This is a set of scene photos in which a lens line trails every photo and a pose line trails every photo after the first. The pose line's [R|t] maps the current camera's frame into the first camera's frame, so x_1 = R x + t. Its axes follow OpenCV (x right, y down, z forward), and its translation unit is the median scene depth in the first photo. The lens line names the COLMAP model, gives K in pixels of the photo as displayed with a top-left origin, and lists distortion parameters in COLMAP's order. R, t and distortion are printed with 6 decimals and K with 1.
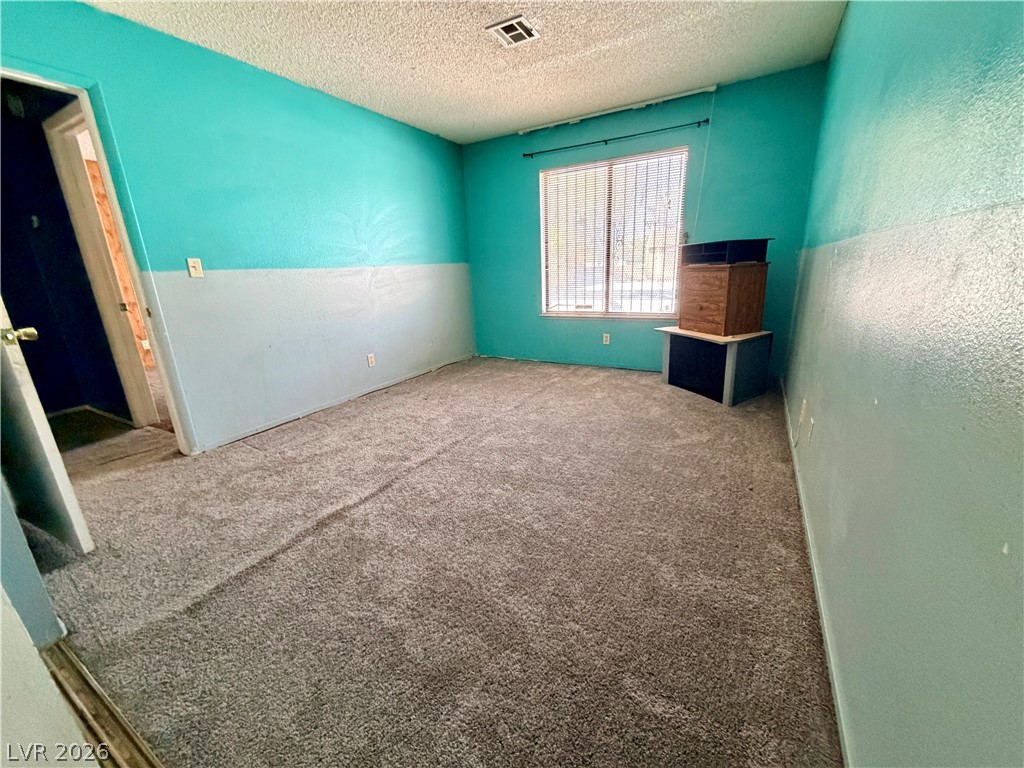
lens RADIAL K [[407.6, 0, 512.0], [0, 407.6, 384.0], [0, 0, 1]] dist [0.000751, 0.000175]
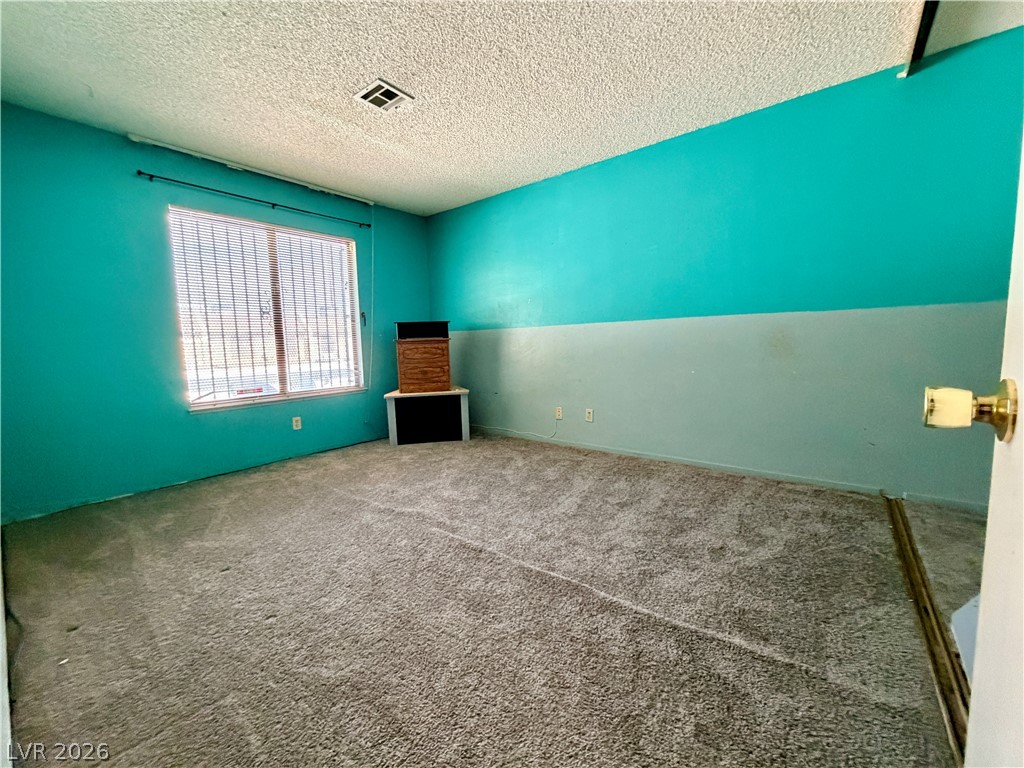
lens RADIAL K [[407.6, 0, 512.0], [0, 407.6, 384.0], [0, 0, 1]] dist [0.000751, 0.000175]
pose [[0.144719, -0.070766, 0.986939, -0.613243], [0.291409, 0.956250, 0.025835, -0.091055], [-0.945588, 0.283864, 0.159009, 0.478566]]
